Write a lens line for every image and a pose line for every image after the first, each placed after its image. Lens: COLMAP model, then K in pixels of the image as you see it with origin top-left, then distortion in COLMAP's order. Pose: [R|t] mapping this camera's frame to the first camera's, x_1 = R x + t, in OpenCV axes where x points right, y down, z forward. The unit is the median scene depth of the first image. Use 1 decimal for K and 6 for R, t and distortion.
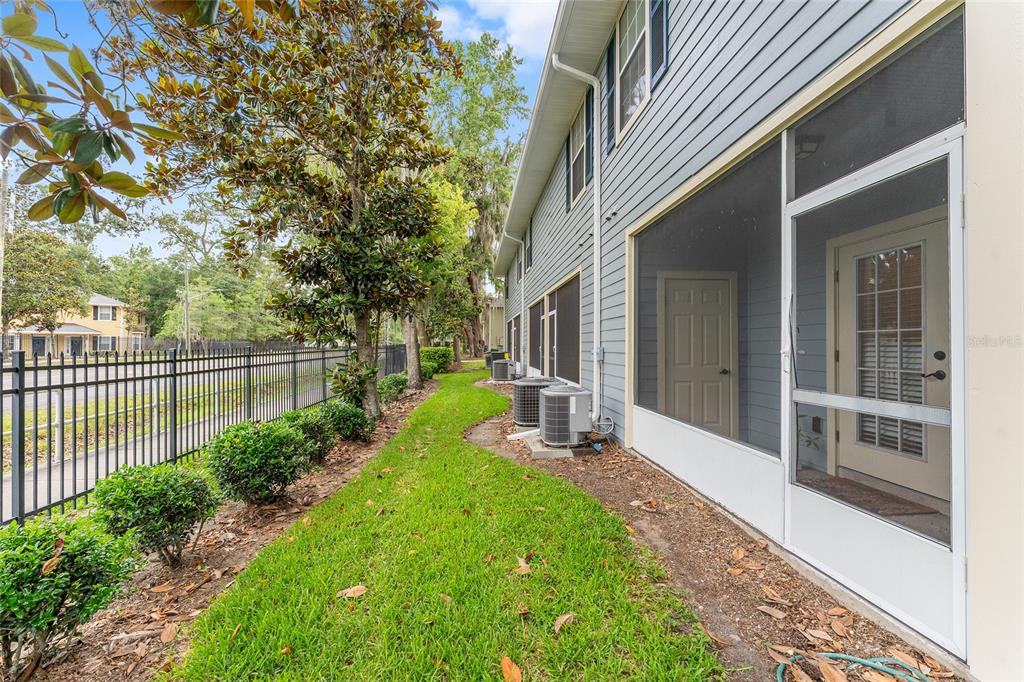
lens RADIAL K [[409.9, 0, 510.3], [0, 409.9, 342.4], [0, 0, 1]] dist [-0.000147, 0.000048]
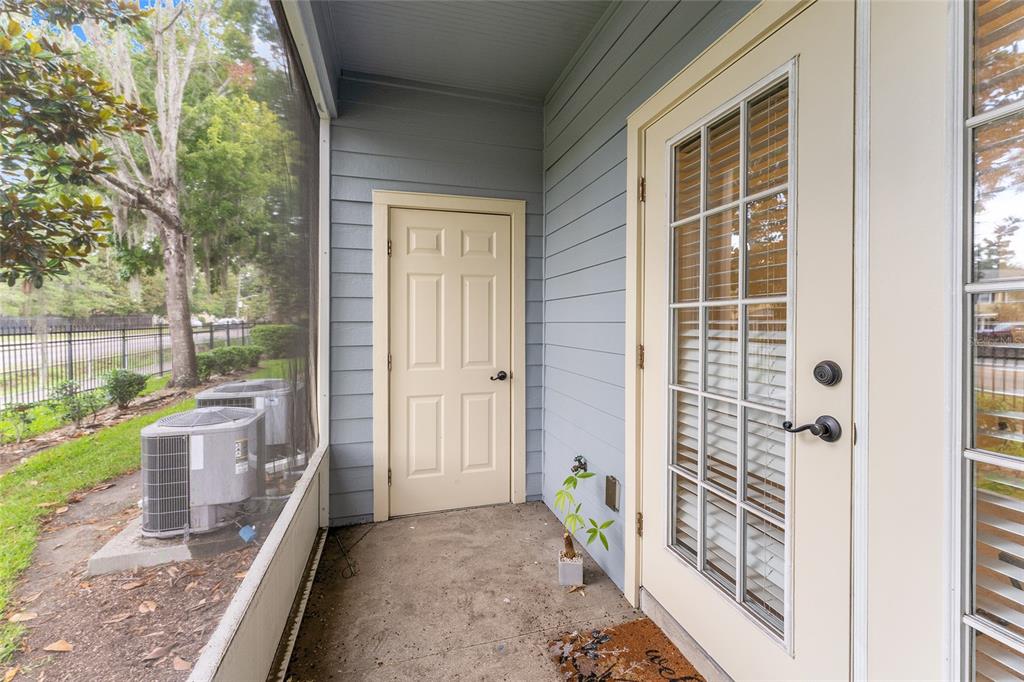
lens RADIAL K [[424.6, 0, 520.5], [0, 424.6, 323.5], [0, 0, 1]] dist [-0.002386, -0.000154]
pose [[0.977074, -0.002578, 0.212886, 0.537198], [-0.000087, 0.999922, 0.012507, -0.011185], [-0.212902, -0.012239, 0.976997, 0.528394]]
